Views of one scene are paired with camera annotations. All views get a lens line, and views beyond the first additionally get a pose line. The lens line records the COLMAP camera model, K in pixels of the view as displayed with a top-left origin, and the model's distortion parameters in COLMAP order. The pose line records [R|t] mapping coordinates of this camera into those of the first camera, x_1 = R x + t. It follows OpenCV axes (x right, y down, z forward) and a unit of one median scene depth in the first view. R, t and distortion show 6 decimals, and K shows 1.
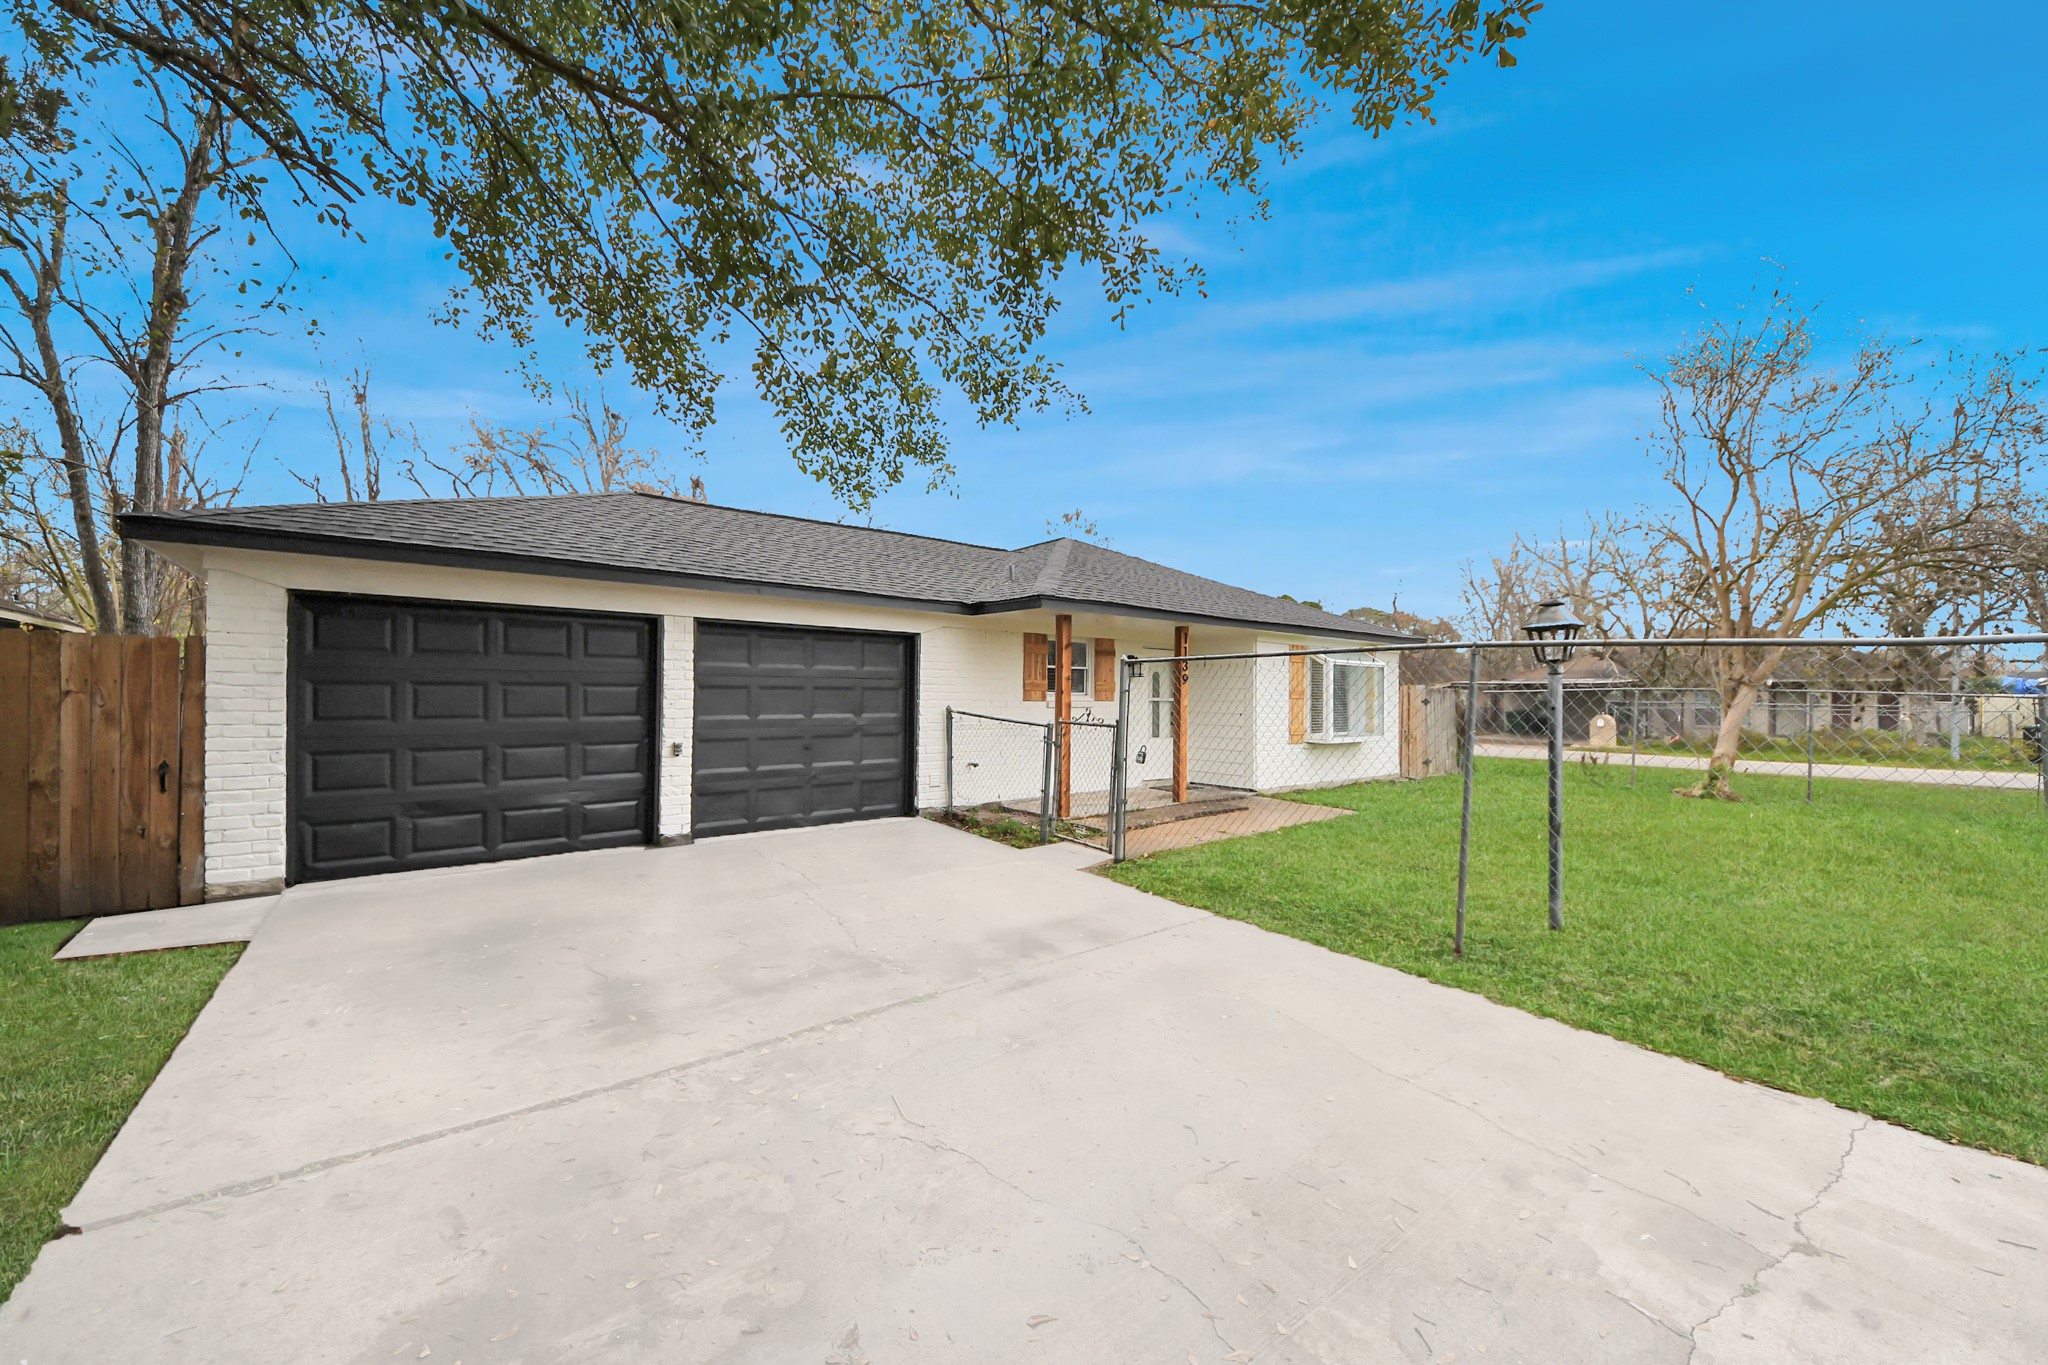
lens RADIAL K [[748.5, 0, 1023.0], [0, 748.5, 690.3], [0, 0, 1]] dist [0.019034, -0.018484]
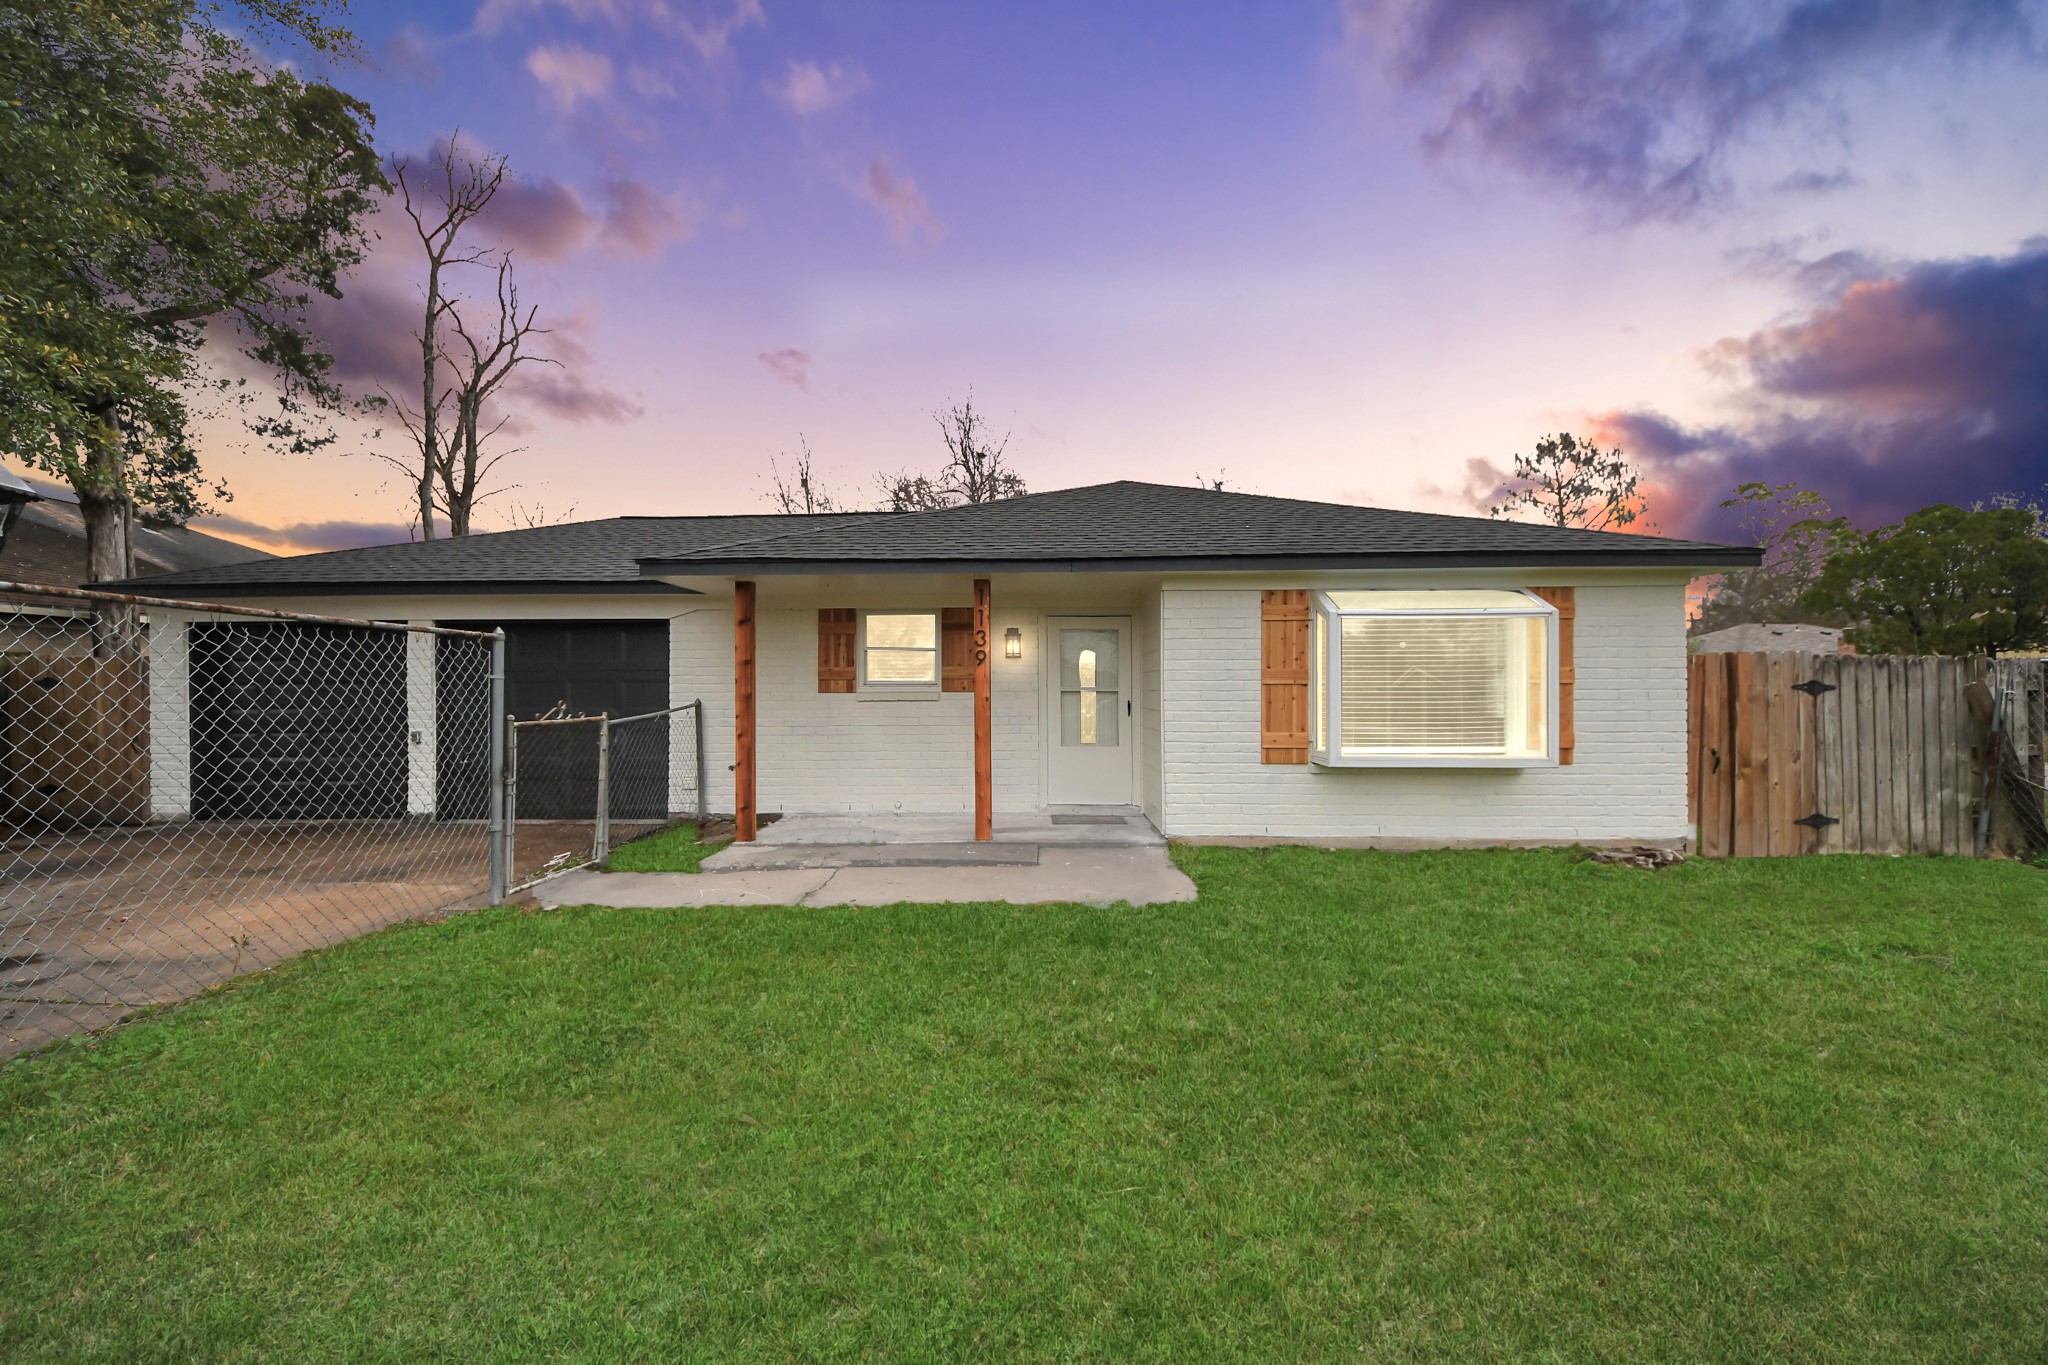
lens RADIAL K [[748.5, 0, 1023.0], [0, 748.5, 690.3], [0, 0, 1]] dist [0.019034, -0.018484]
pose [[0.771685, -0.014852, -0.635831, 0.663485], [0.013077, 0.999886, -0.007485, 0.019020], [0.635870, -0.002539, 0.771792, 0.504111]]
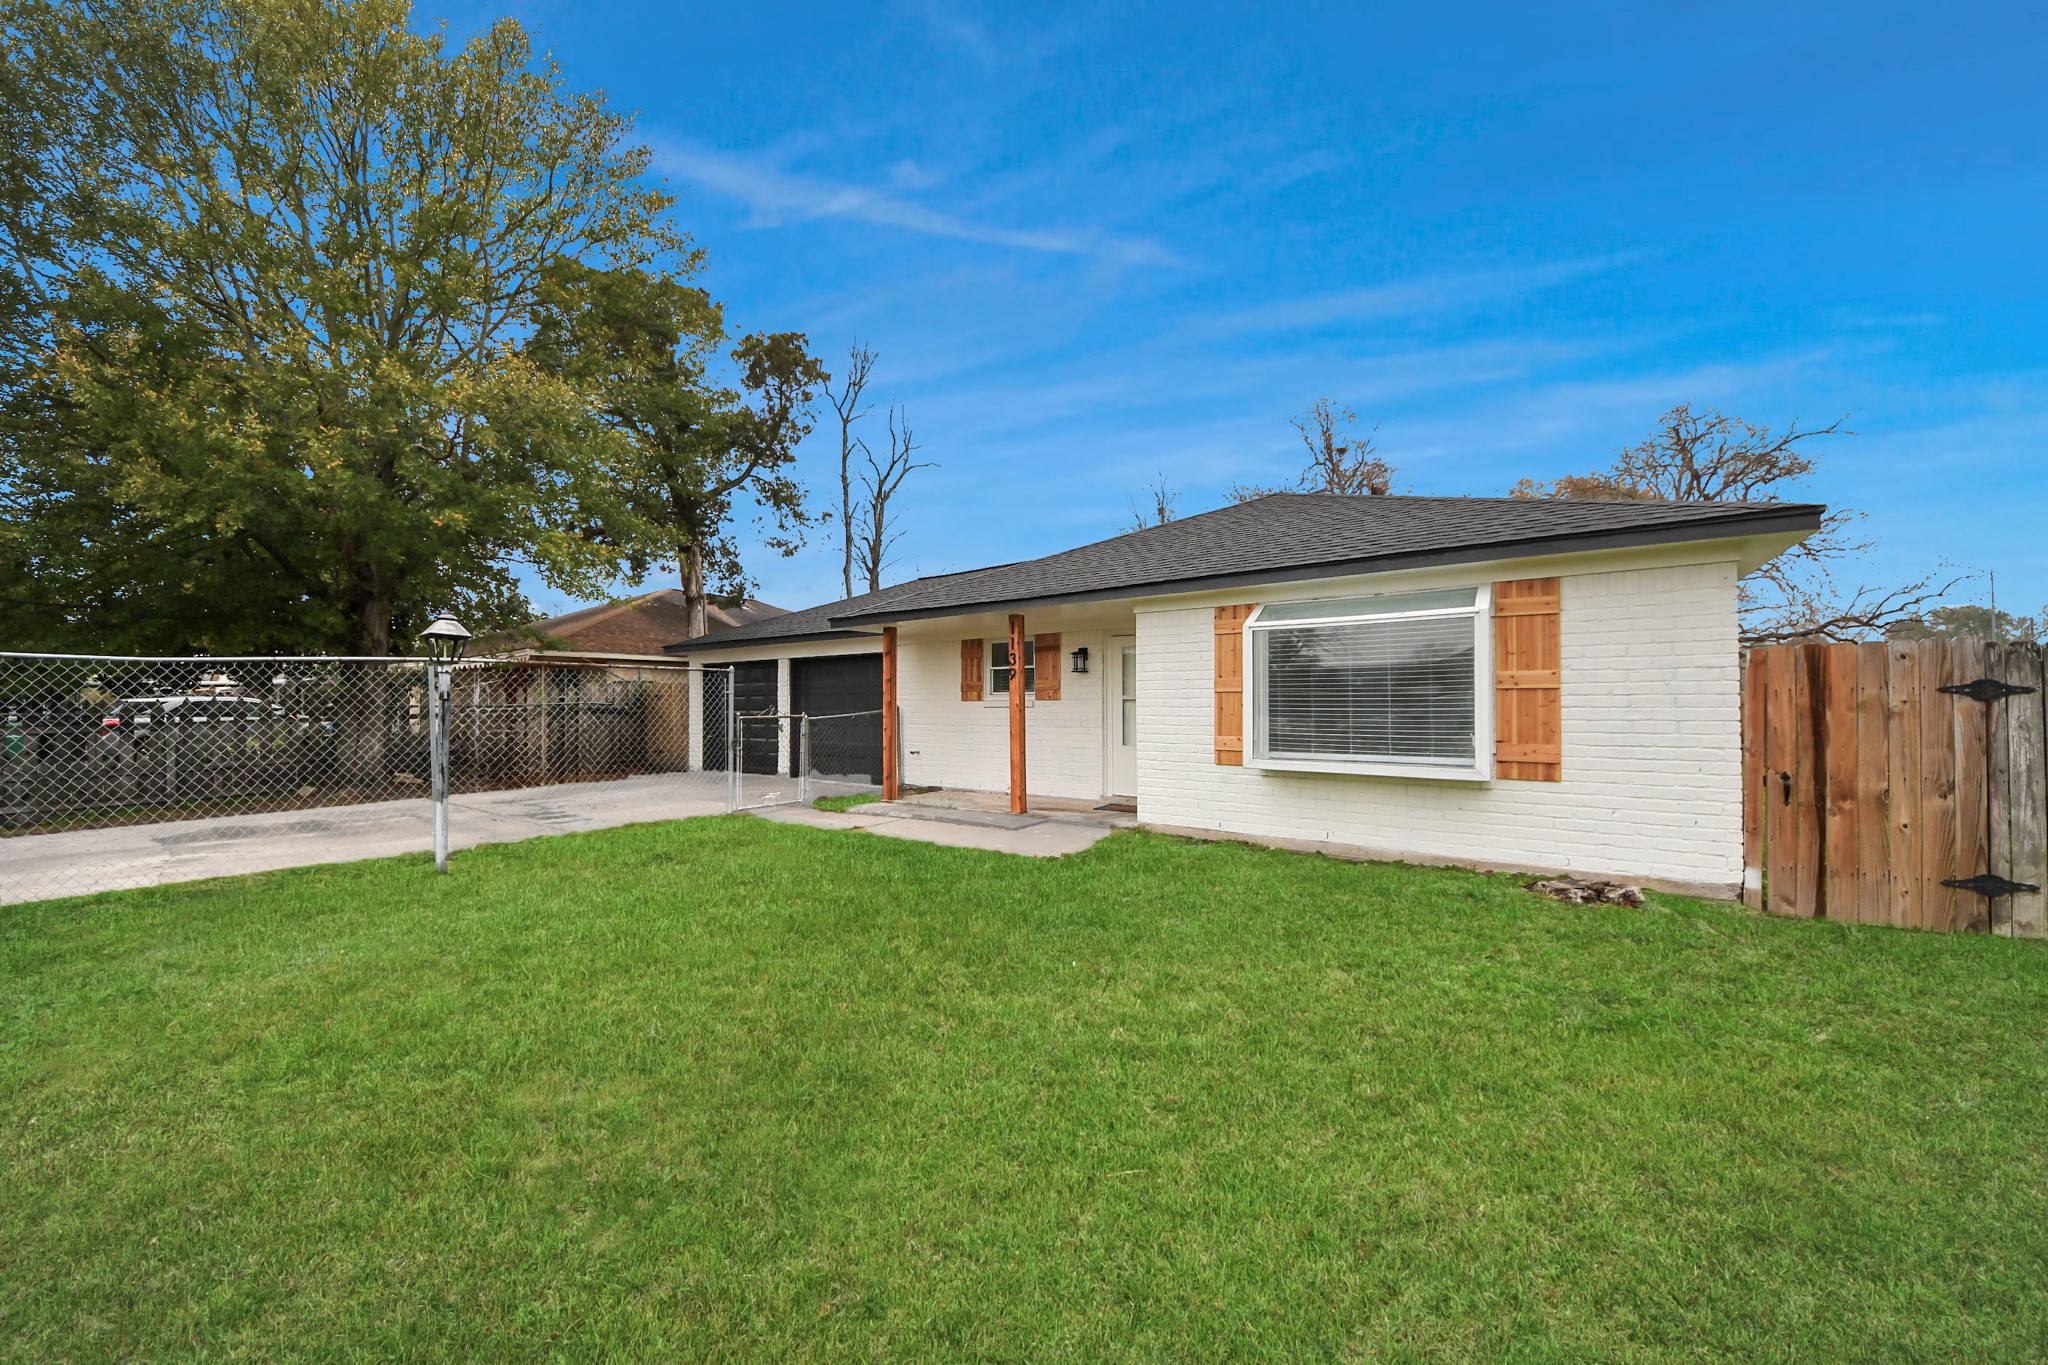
lens RADIAL K [[748.5, 0, 1023.0], [0, 748.5, 690.3], [0, 0, 1]] dist [0.019034, -0.018484]
pose [[0.251675, -0.025620, -0.967473, 1.063371], [0.010591, 0.999663, -0.023718, 0.025043], [0.967754, -0.004277, 0.251861, 0.780277]]
